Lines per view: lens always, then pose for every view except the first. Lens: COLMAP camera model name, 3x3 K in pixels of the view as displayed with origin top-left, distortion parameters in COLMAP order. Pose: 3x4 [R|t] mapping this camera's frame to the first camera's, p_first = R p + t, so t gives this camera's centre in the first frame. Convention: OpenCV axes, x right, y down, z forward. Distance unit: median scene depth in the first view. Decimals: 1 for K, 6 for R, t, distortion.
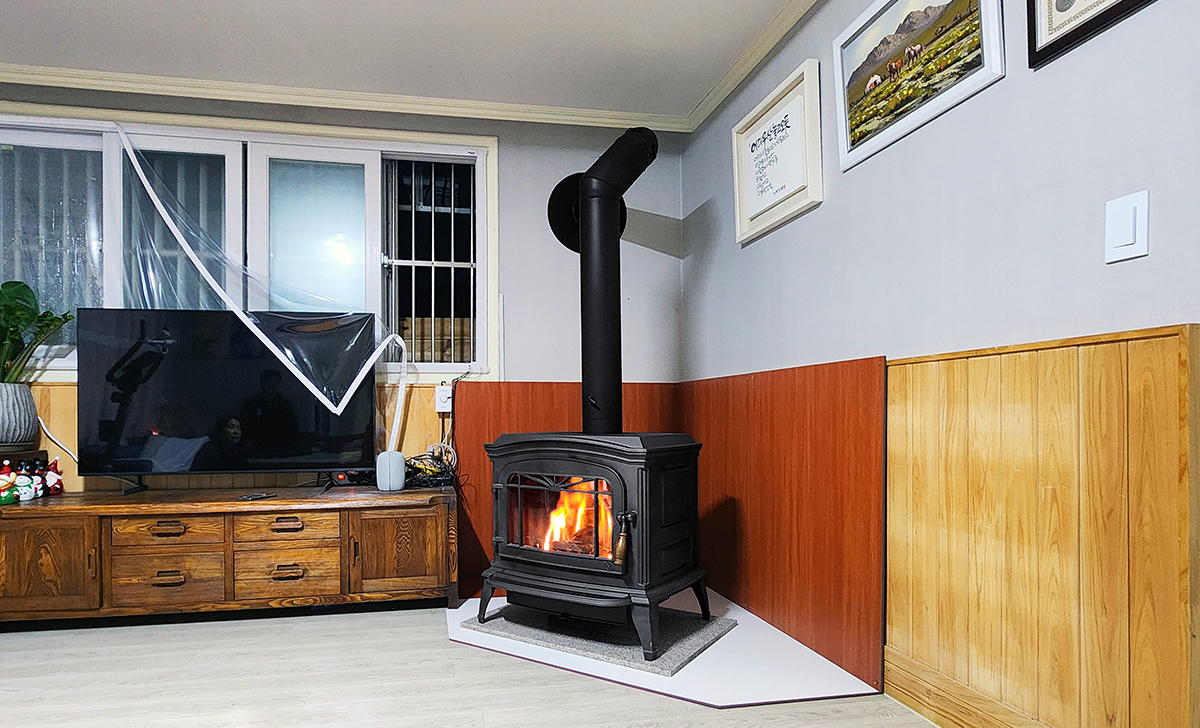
lens RADIAL K [[728.0, 0, 517.3], [0, 728.0, 446.9], [0, 0, 1]] dist [-0.005448, -0.000305]
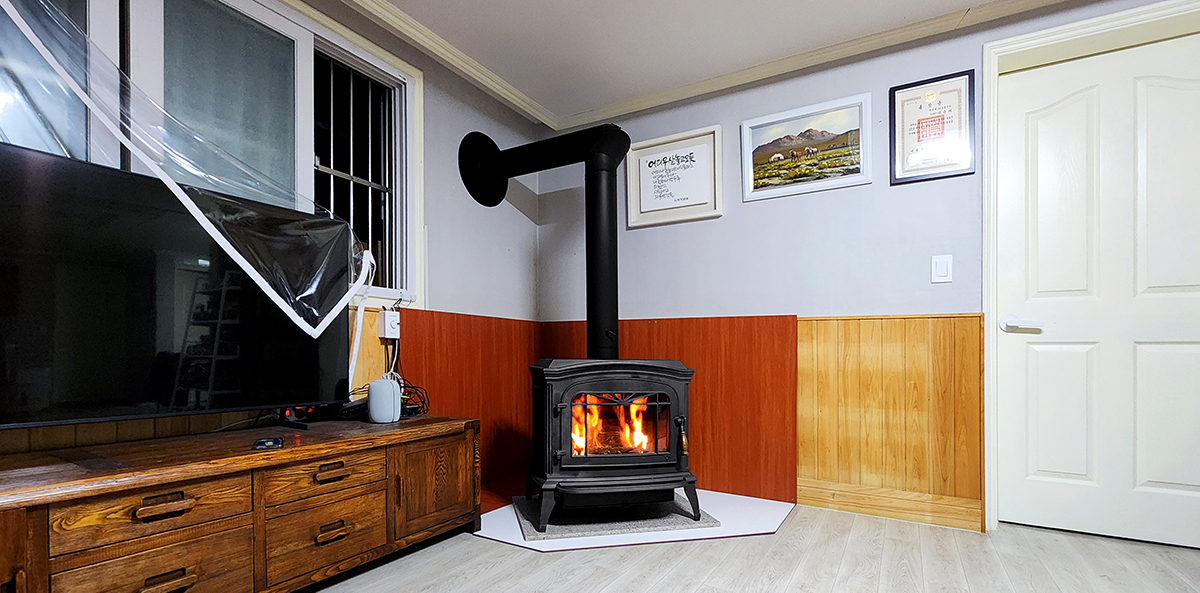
lens RADIAL K [[536.4, 0, 663.2], [0, 536.4, 381.6], [0, 0, 1]] dist [-0.011167, -0.000306]
pose [[0.594071, -0.027327, 0.803948, -0.571640], [0.022445, 0.999597, 0.017391, 0.006129], [-0.804099, 0.007713, 0.594445, 0.367799]]
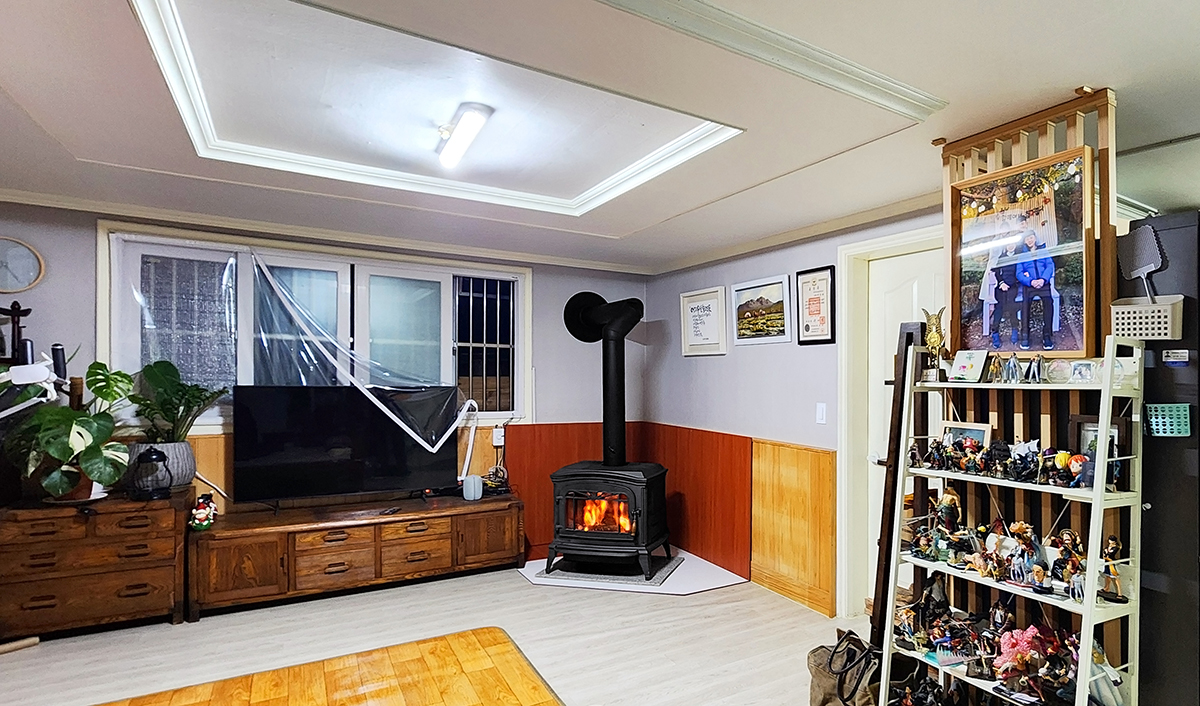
lens RADIAL K [[660.3, 0, 820.5], [0, 660.3, 453.3], [0, 0, 1]] dist [-0.004628, -0.002226]
pose [[0.853494, -0.021759, 0.520648, -0.312009], [-0.012581, 0.997976, 0.062331, -0.160562], [-0.520950, -0.059749, 0.851493, -0.704556]]
